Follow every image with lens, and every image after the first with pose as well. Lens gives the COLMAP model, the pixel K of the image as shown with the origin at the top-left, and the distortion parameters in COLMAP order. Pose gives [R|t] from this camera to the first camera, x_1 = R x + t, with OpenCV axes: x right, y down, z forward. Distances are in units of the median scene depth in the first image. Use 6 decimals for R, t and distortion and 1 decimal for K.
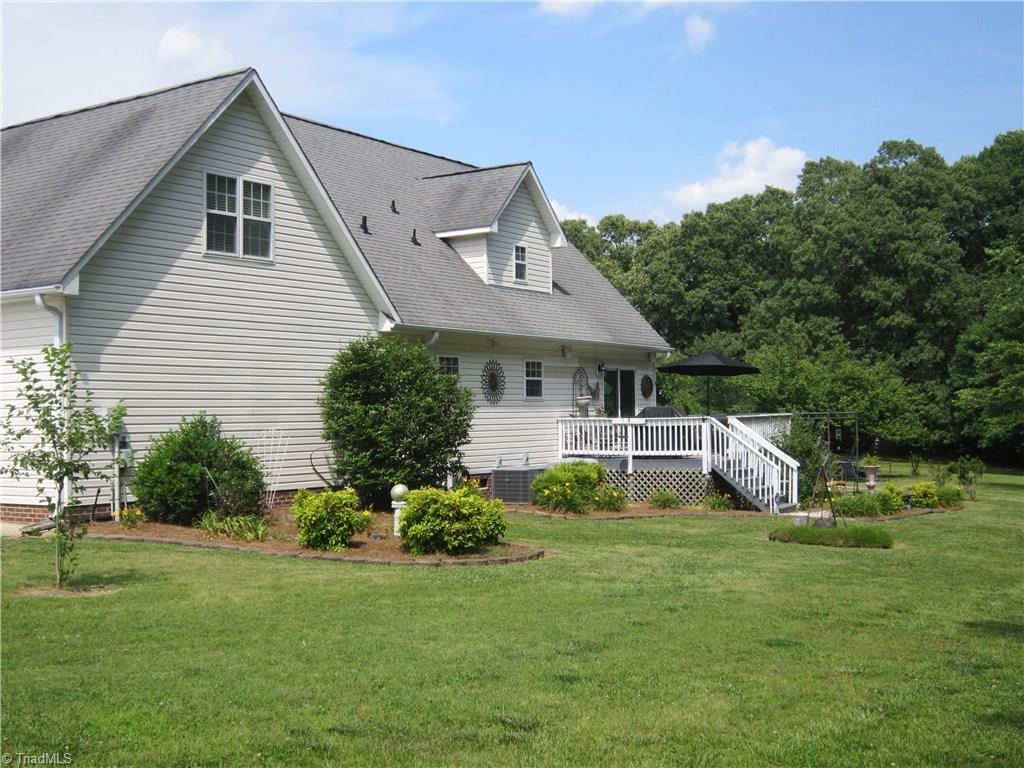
lens RADIAL K [[1282.2, 0, 511.3], [0, 1282.2, 383.9], [0, 0, 1]] dist [-0.199532, 0.000000]
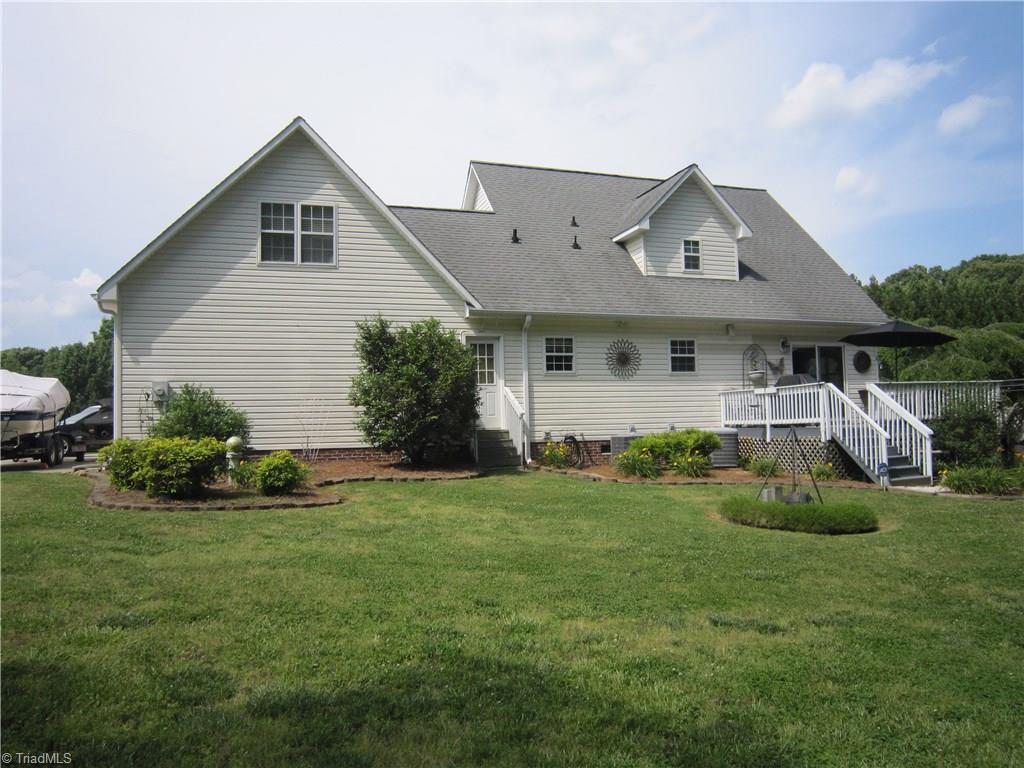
lens RADIAL K [[794.5, 0, 512.0], [0, 794.5, 383.7], [0, 0, 1]] dist [-0.079632, 0.000639]
pose [[0.778369, -0.038980, -0.626595, 0.360551], [0.026495, 0.999221, -0.029249, 0.039792], [0.627247, 0.006165, 0.778796, 0.413047]]
